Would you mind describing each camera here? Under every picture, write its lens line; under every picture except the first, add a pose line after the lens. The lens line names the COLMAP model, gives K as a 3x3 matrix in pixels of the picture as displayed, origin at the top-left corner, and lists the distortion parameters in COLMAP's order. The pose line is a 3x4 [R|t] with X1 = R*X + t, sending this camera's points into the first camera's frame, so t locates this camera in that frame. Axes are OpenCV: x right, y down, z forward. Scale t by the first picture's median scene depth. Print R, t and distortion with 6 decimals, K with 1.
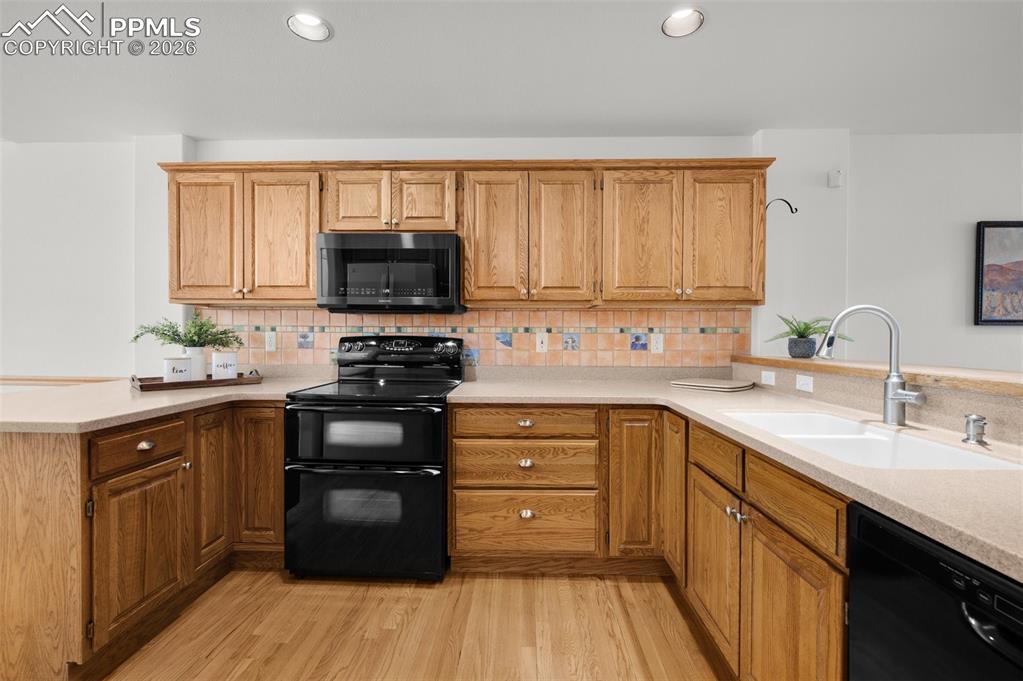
lens RADIAL K [[438.0, 0, 508.3], [0, 438.0, 341.4], [0, 0, 1]] dist [-0.002008, 0.000714]
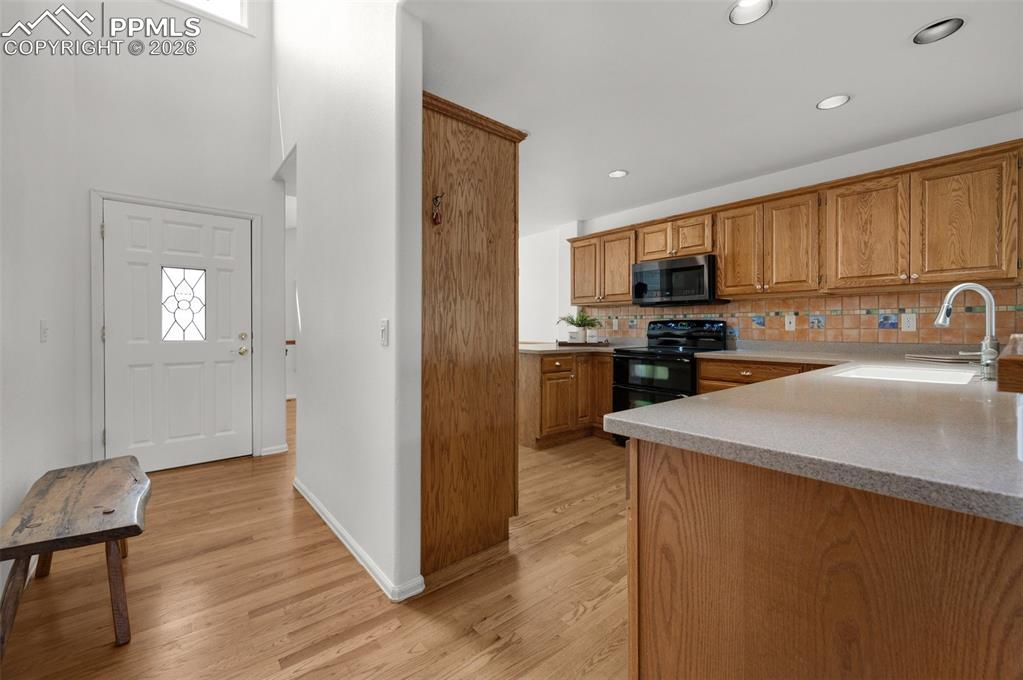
lens RADIAL K [[412.4, 0, 507.8], [0, 412.4, 329.7], [0, 0, 1]] dist [-0.003188, 0.000803]
pose [[0.659168, -0.001062, -0.751995, 0.506458], [-0.007183, 0.999944, -0.007708, 0.042976], [0.751961, 0.010482, 0.659124, -0.518553]]
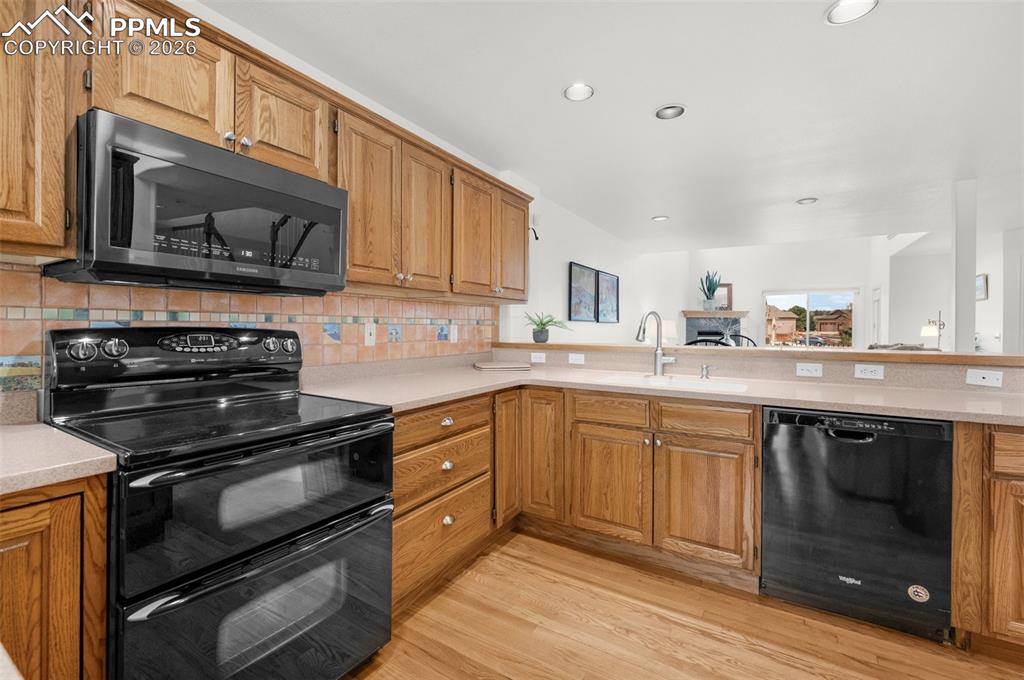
lens RADIAL K [[438.5, 0, 510.2], [0, 438.5, 329.2], [0, 0, 1]] dist [-0.002008, 0.000714]
pose [[0.495547, -0.004682, 0.868568, -0.607442], [0.007334, 0.999972, 0.001206, -0.008111], [-0.868550, 0.005773, 0.495568, 0.370153]]
